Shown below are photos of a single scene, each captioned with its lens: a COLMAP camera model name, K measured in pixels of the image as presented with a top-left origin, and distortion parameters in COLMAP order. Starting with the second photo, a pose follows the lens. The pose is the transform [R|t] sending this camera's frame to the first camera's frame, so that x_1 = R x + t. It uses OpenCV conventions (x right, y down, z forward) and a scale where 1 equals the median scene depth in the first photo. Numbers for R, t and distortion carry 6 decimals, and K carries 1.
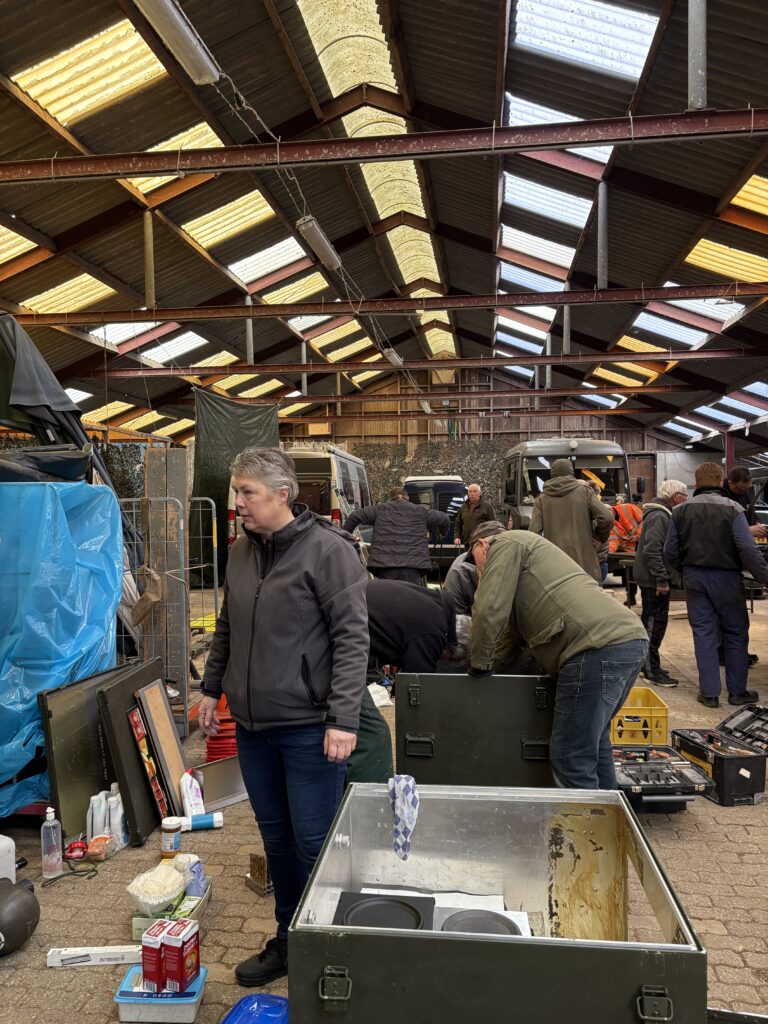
lens RADIAL K [[778.1, 0, 385.8], [0, 778.1, 537.2], [0, 0, 1]] dist [0.047366, -0.055479]
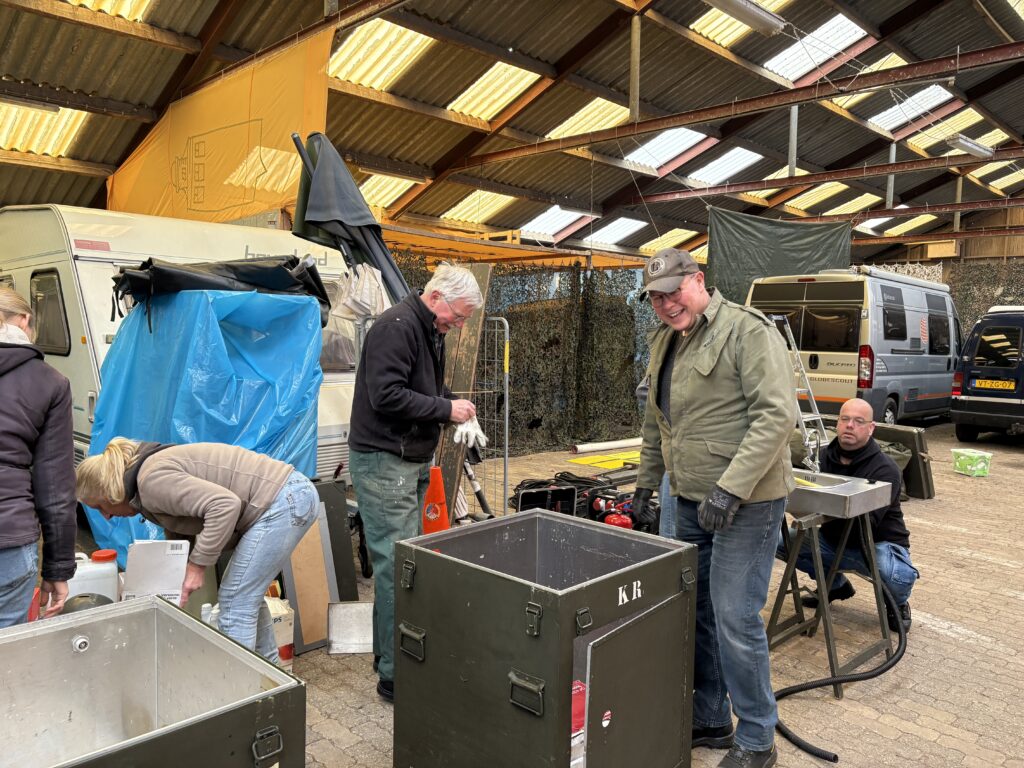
lens RADIAL K [[778.1, 0, 508.5], [0, 778.1, 399.3], [0, 0, 1]] dist [0.047366, -0.055479]
pose [[0.789843, 0.080256, -0.608036, 0.142441], [-0.058867, 0.996744, 0.055094, -0.002732], [0.610478, -0.007722, 0.791996, 0.129798]]
